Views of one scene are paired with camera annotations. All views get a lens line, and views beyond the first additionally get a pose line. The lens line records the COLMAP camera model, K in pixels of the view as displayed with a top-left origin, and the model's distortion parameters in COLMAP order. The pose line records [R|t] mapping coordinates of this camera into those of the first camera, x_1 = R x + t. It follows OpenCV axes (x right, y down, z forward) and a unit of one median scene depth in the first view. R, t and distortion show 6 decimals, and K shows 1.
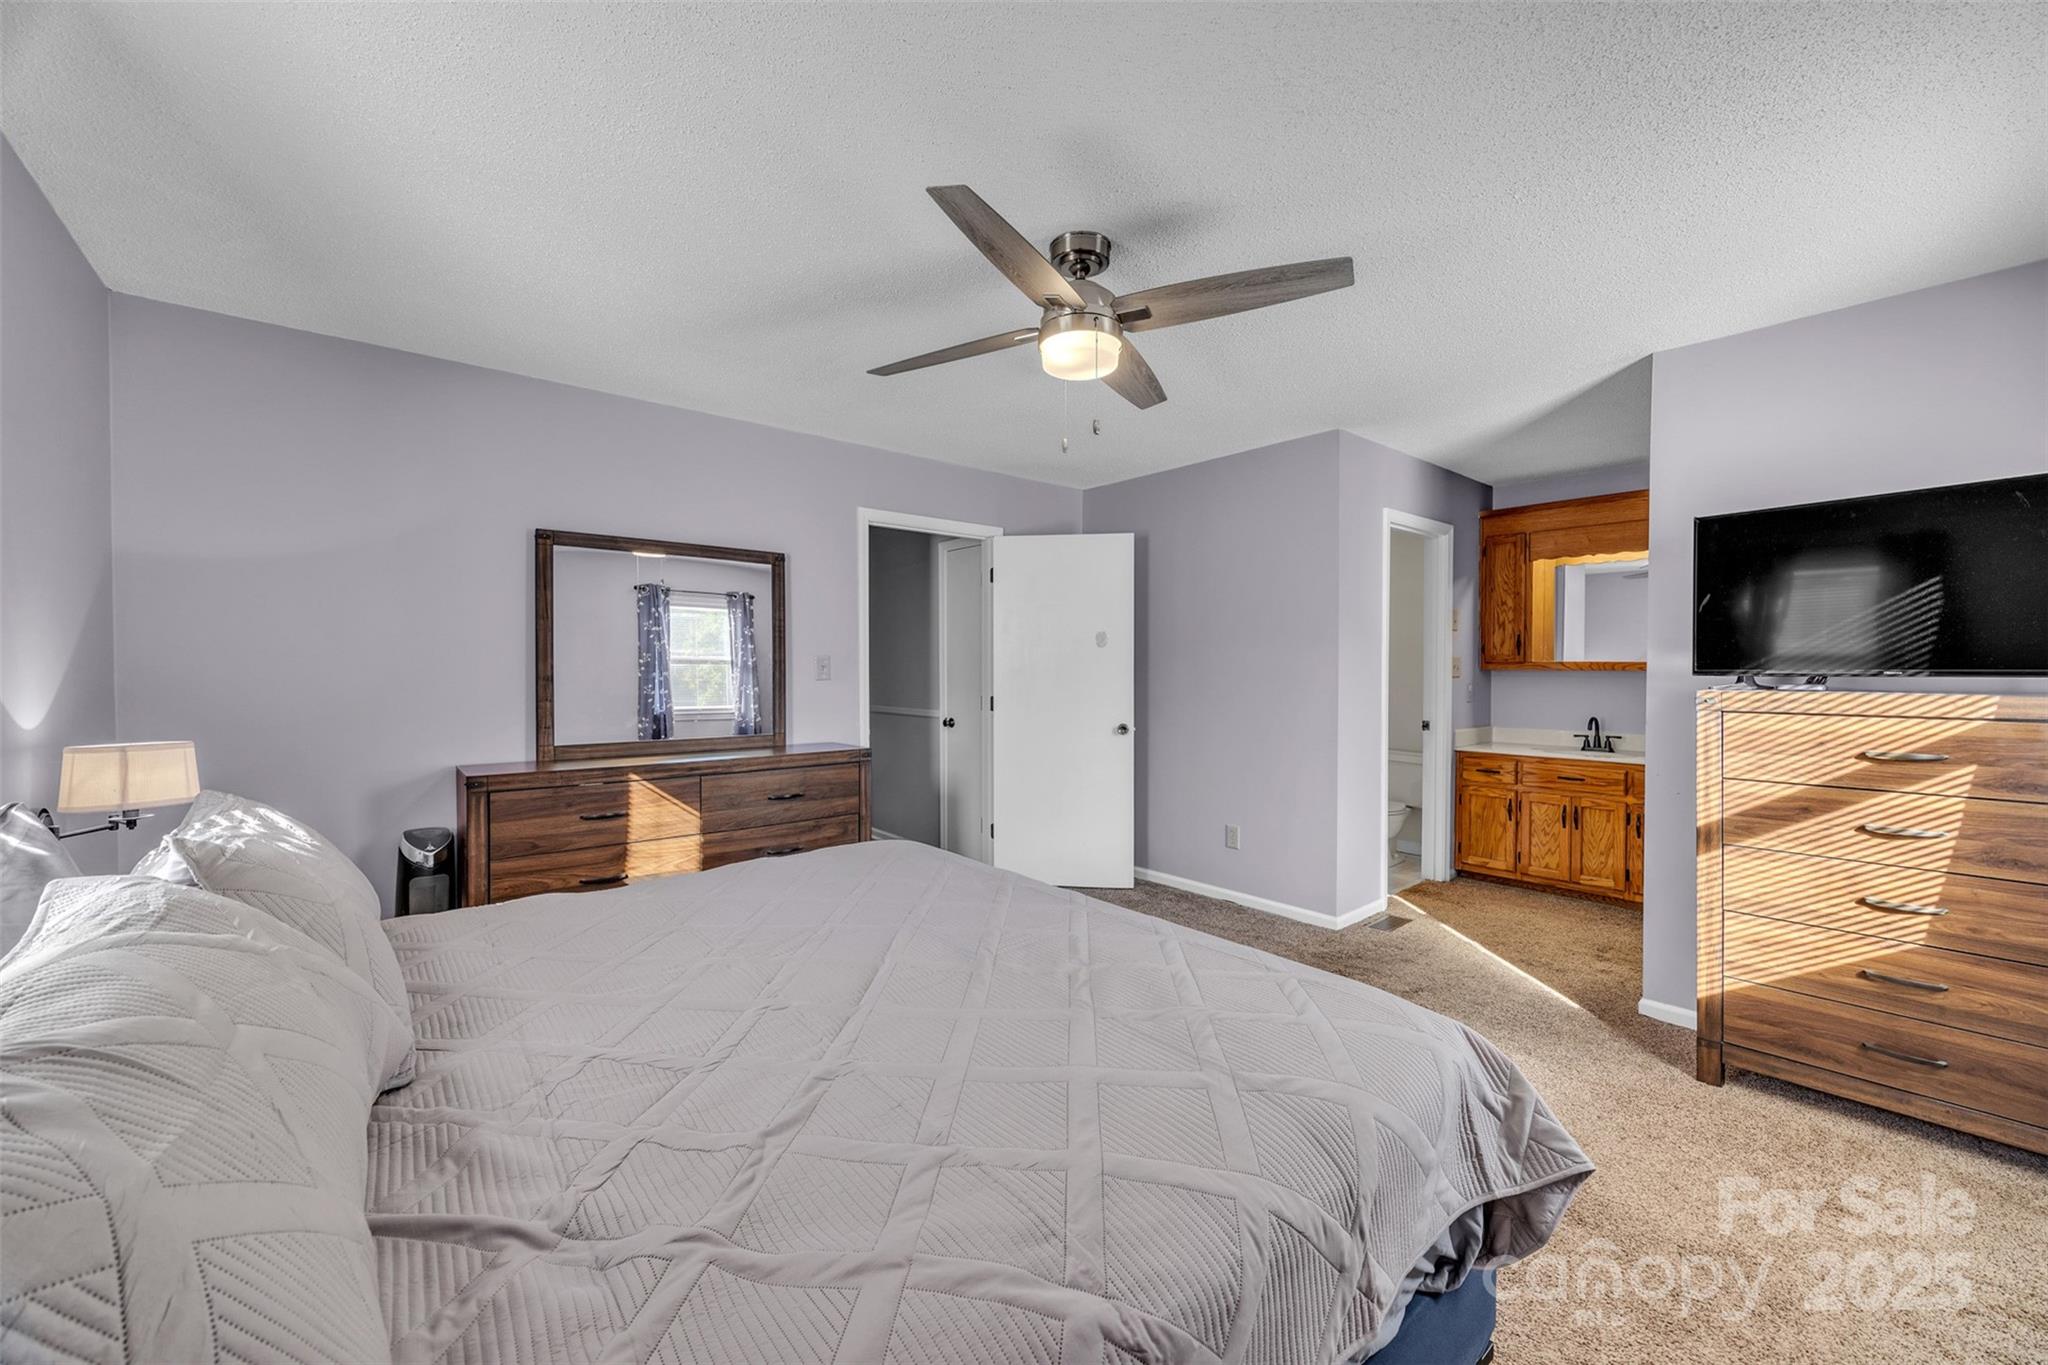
lens RADIAL K [[791.1, 0, 1021.0], [0, 791.1, 675.7], [0, 0, 1]] dist [-0.003554, 0.000145]
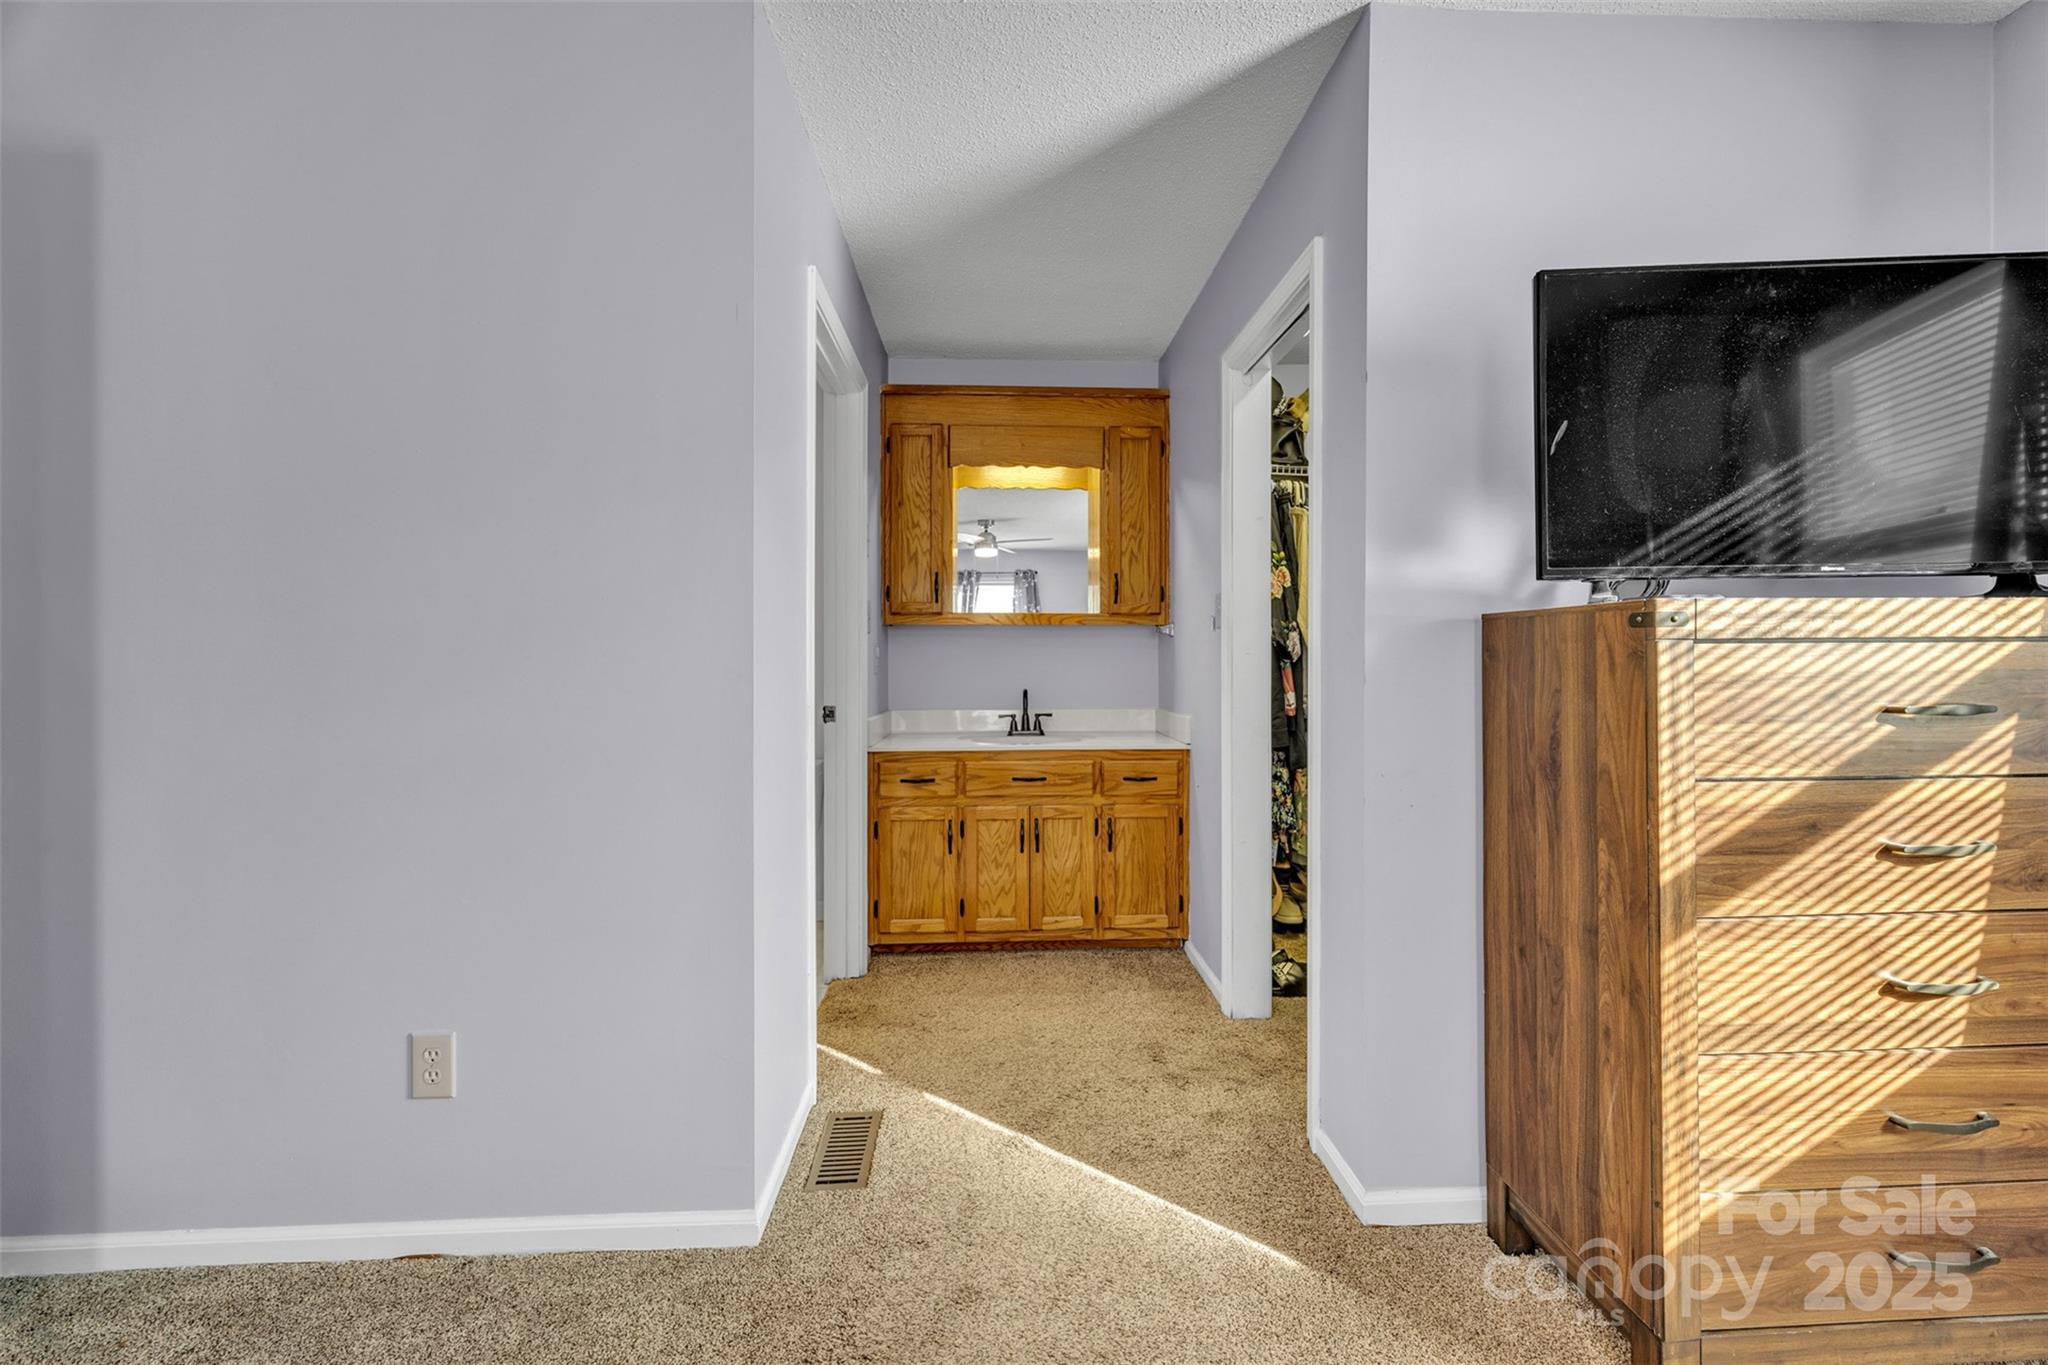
lens RADIAL K [[791.1, 0, 1033.1], [0, 791.1, 654.4], [0, 0, 1]] dist [-0.003554, 0.000145]
pose [[0.601135, 0.002115, 0.799145, 0.159387], [0.012377, 0.999852, -0.011957, 0.032526], [-0.799051, 0.017079, 0.601020, 0.618655]]
